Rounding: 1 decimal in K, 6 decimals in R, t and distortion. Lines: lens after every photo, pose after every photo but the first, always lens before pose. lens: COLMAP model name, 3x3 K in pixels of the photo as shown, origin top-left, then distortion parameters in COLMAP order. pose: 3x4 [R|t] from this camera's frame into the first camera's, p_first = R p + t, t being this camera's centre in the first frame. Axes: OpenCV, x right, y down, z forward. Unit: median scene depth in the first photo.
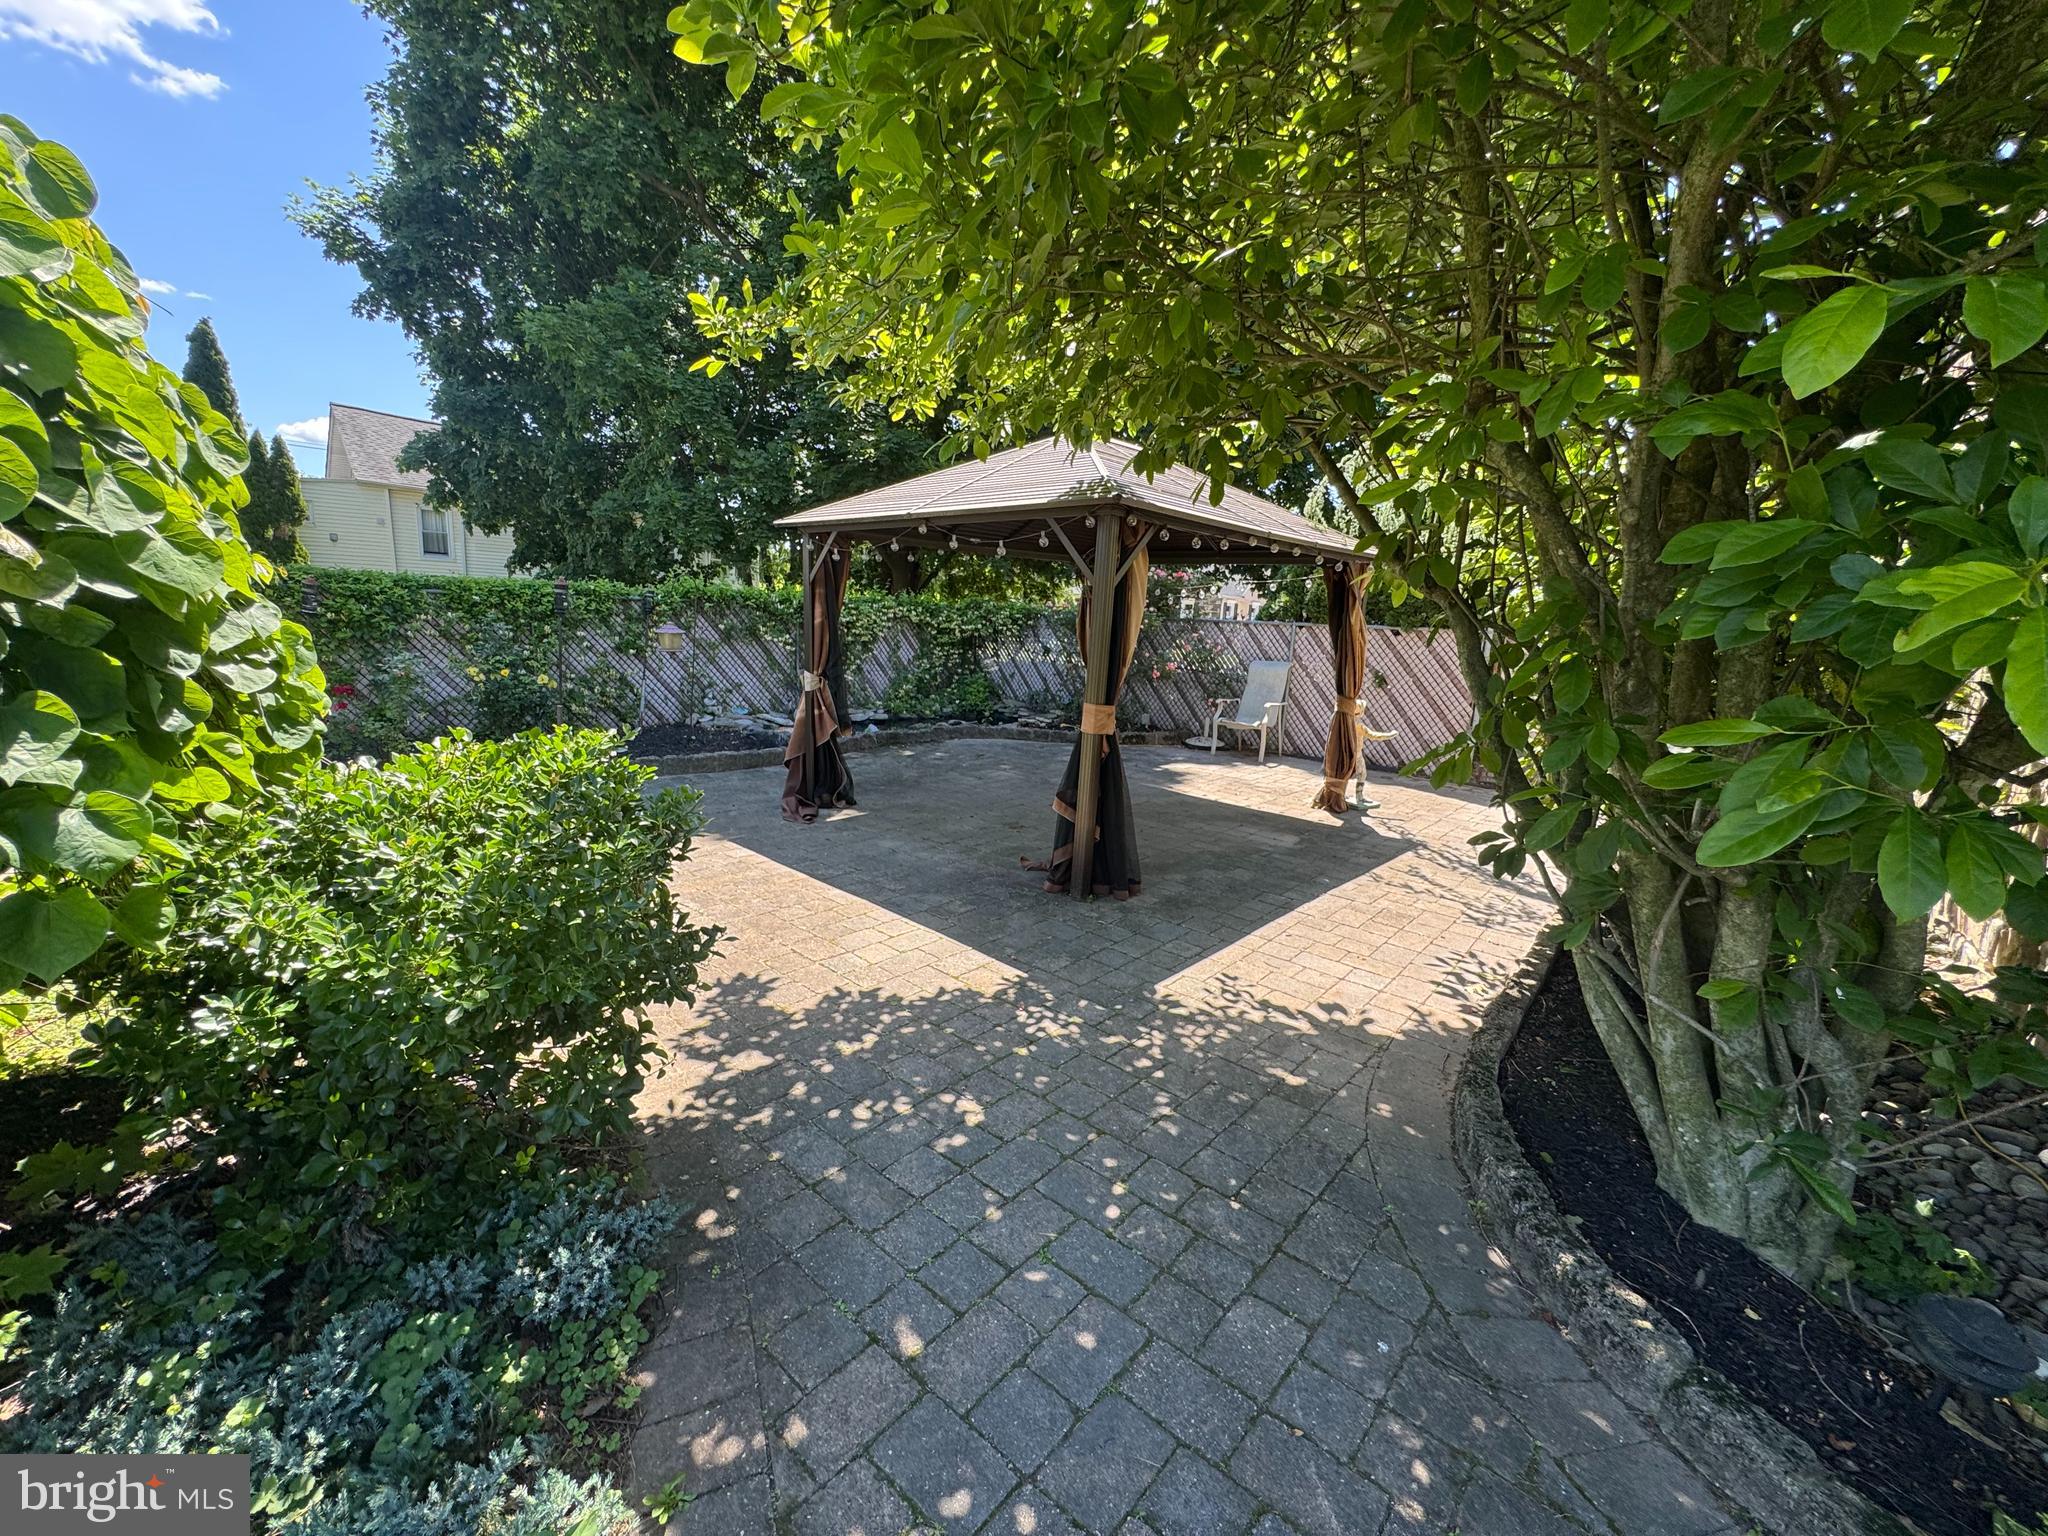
lens RADIAL K [[819.7, 0, 1029.0], [0, 819.7, 765.7], [0, 0, 1]] dist [-0.005099, 0.000865]
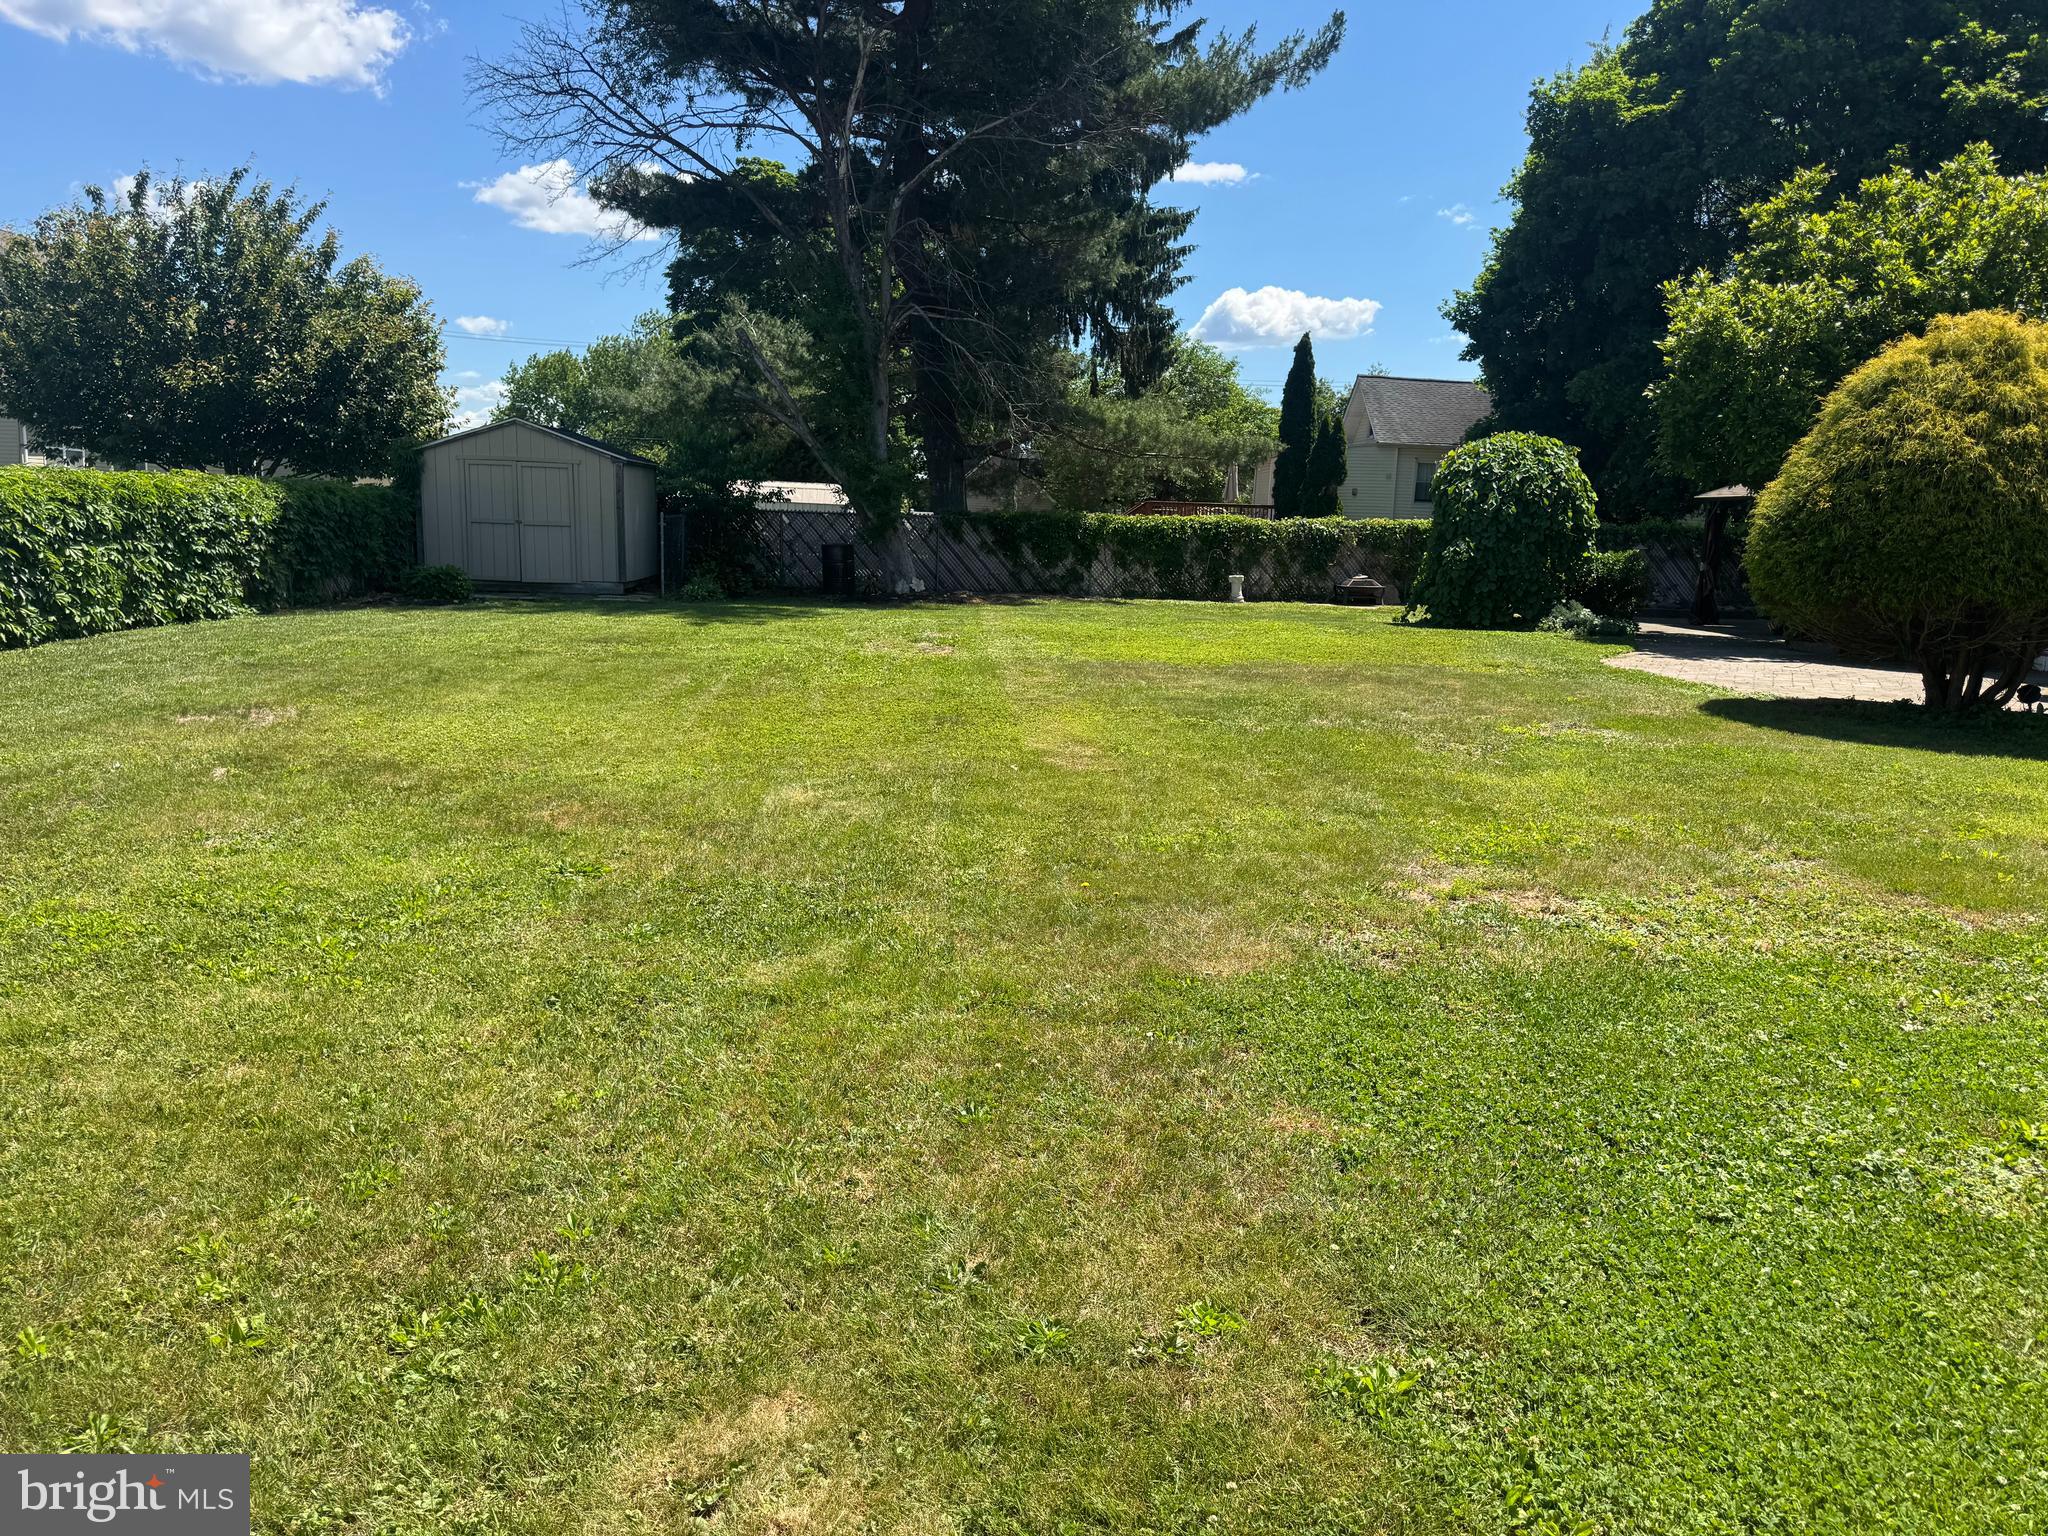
lens RADIAL K [[1451.0, 0, 1031.3], [0, 1451.0, 797.4], [0, 0, 1]] dist [0.023325, -0.031559]
pose [[0.714154, 0.102114, -0.692500, 1.183522], [-0.121563, 0.992362, 0.020968, 0.631077], [0.689352, 0.069208, 0.721113, -2.940783]]
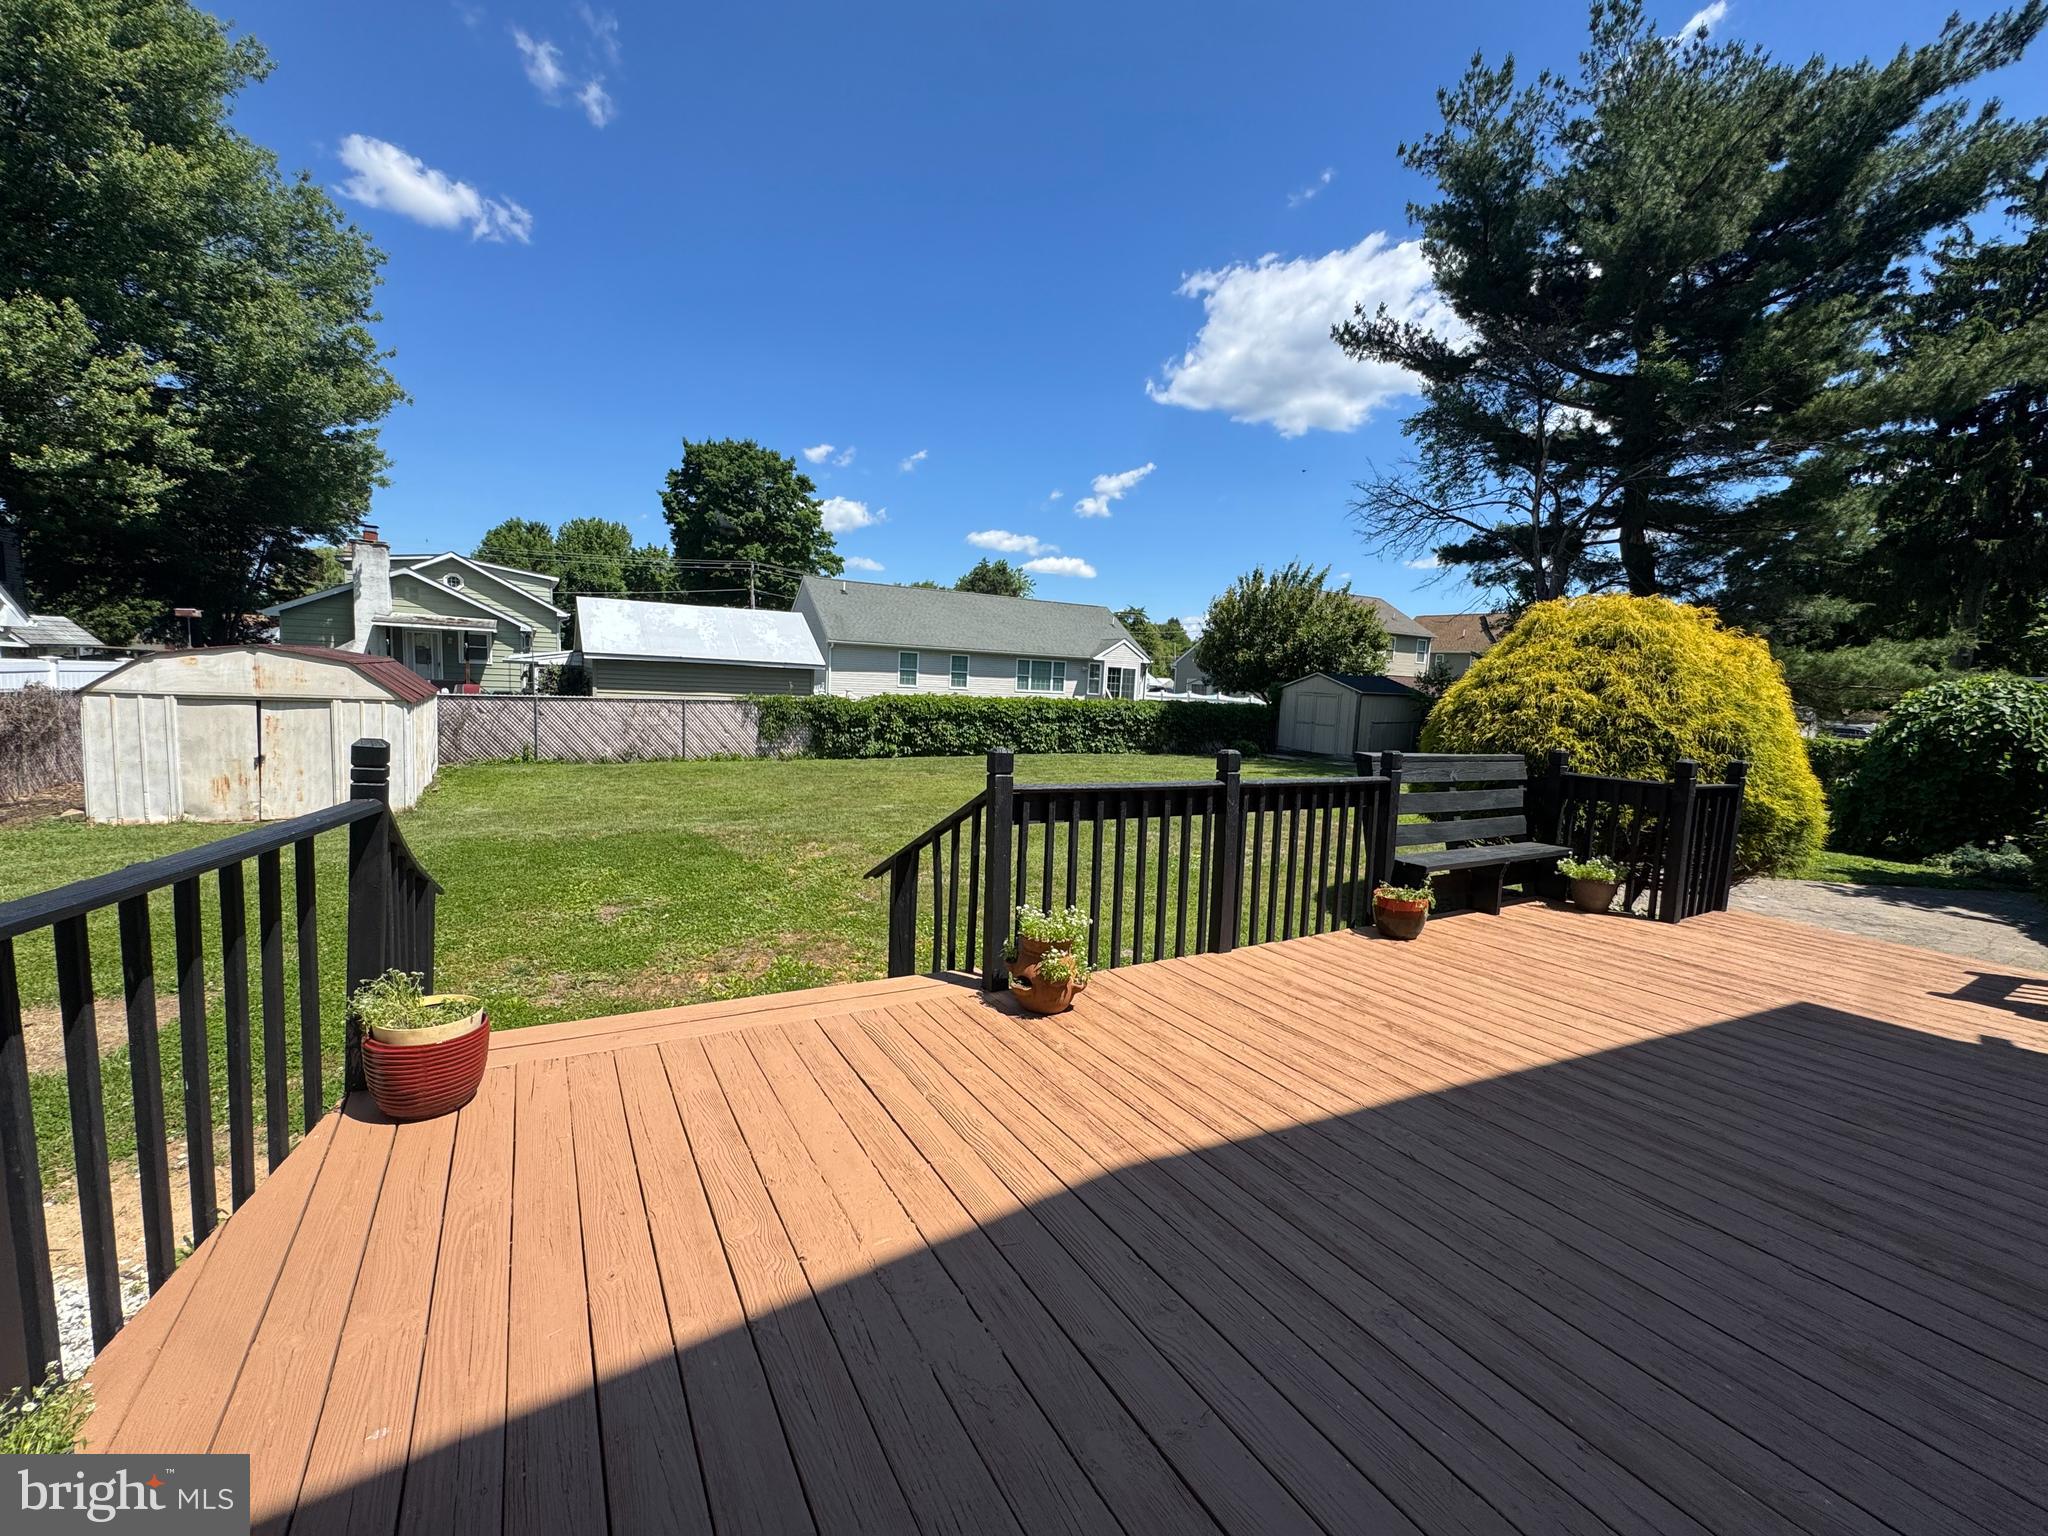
lens RADIAL K [[819.7, 0, 1020.6], [0, 819.7, 763.9], [0, 0, 1]] dist [-0.005099, 0.000865]
pose [[-0.310543, 0.037392, -0.949824, 2.089309], [-0.231456, 0.966177, 0.113710, 0.257772], [0.921950, 0.255154, -0.291385, -1.359967]]
